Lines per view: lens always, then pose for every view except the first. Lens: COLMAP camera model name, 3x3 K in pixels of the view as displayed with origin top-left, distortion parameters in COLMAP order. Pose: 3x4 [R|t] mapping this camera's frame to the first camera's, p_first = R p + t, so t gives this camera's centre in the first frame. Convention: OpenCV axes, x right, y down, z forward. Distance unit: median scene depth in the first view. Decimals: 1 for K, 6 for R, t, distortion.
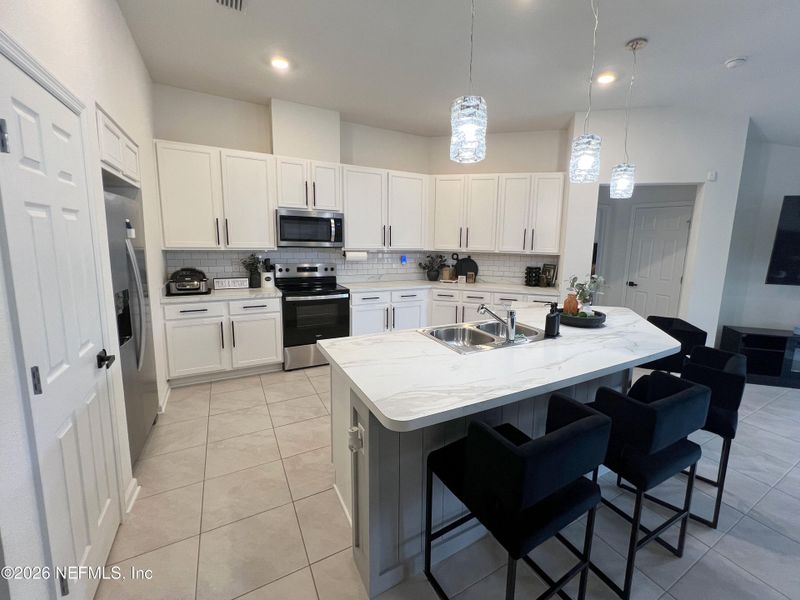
lens RADIAL K [[343.3, 0, 429.9], [0, 343.3, 286.2], [0, 0, 1]] dist [0.000434, -0.000033]
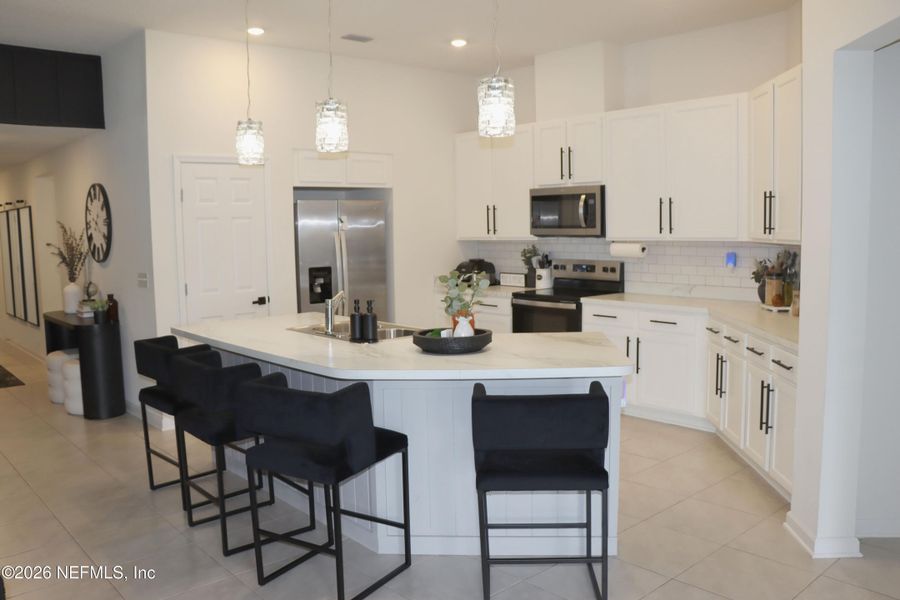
lens RADIAL K [[745.1, 0, 450.0], [0, 745.1, 300.0], [0, 0, 1]] dist [-0.188941, 0.175435]
pose [[0.186665, 0.069570, -0.979957, 1.108132], [-0.110054, 0.992692, 0.049511, -0.030171], [0.976240, 0.098606, 0.192957, 0.464807]]
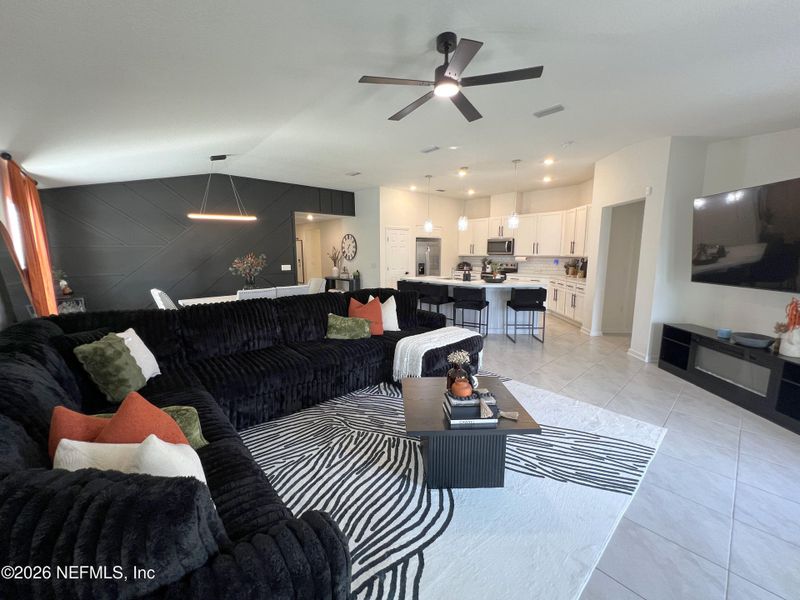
lens RADIAL K [[319.4, 0, 400.0], [0, 319.4, 300.0], [0, 0, 1]] dist [-0.001284, -0.000193]
pose [[0.197134, 0.123242, -0.972599, 1.588614], [-0.124610, 0.987171, 0.099832, 0.054779], [0.972425, 0.101515, 0.209963, -0.060320]]
